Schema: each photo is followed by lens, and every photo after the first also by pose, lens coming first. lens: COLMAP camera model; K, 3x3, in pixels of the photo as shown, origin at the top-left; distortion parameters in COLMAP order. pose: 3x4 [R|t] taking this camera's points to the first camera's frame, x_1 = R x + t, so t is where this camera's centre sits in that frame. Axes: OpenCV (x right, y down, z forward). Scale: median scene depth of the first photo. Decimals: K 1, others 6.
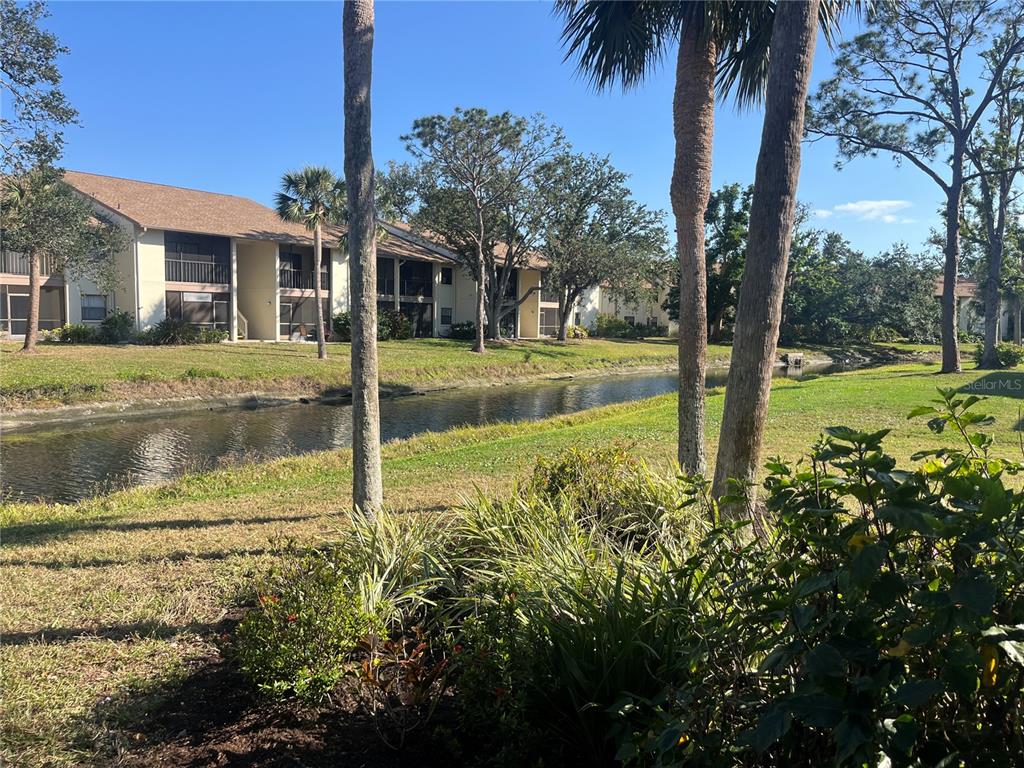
lens RADIAL K [[775.7, 0, 511.0], [0, 775.7, 391.0], [0, 0, 1]] dist [0.054556, -0.078042]
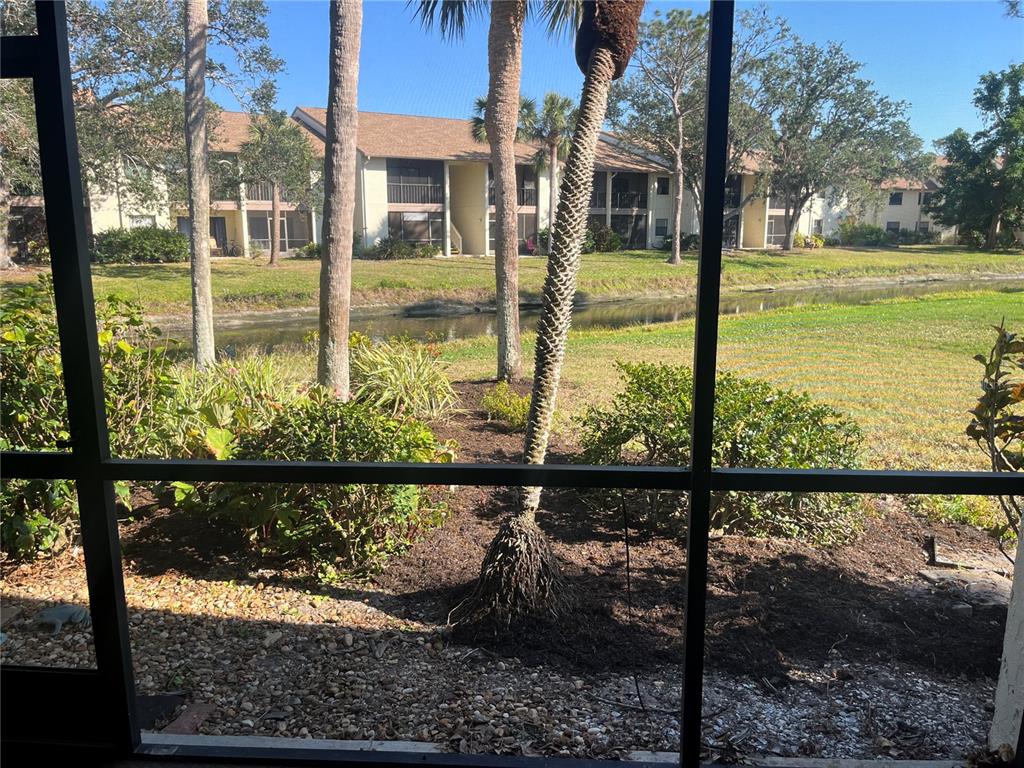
lens RADIAL K [[775.7, 0, 512.5], [0, 775.7, 384.1], [0, 0, 1]] dist [0.054556, -0.078042]
pose [[0.938931, 0.045886, -0.341031, 0.118969], [-0.011037, 0.994575, 0.103433, 0.002840], [0.343927, -0.093352, 0.934344, -0.023388]]
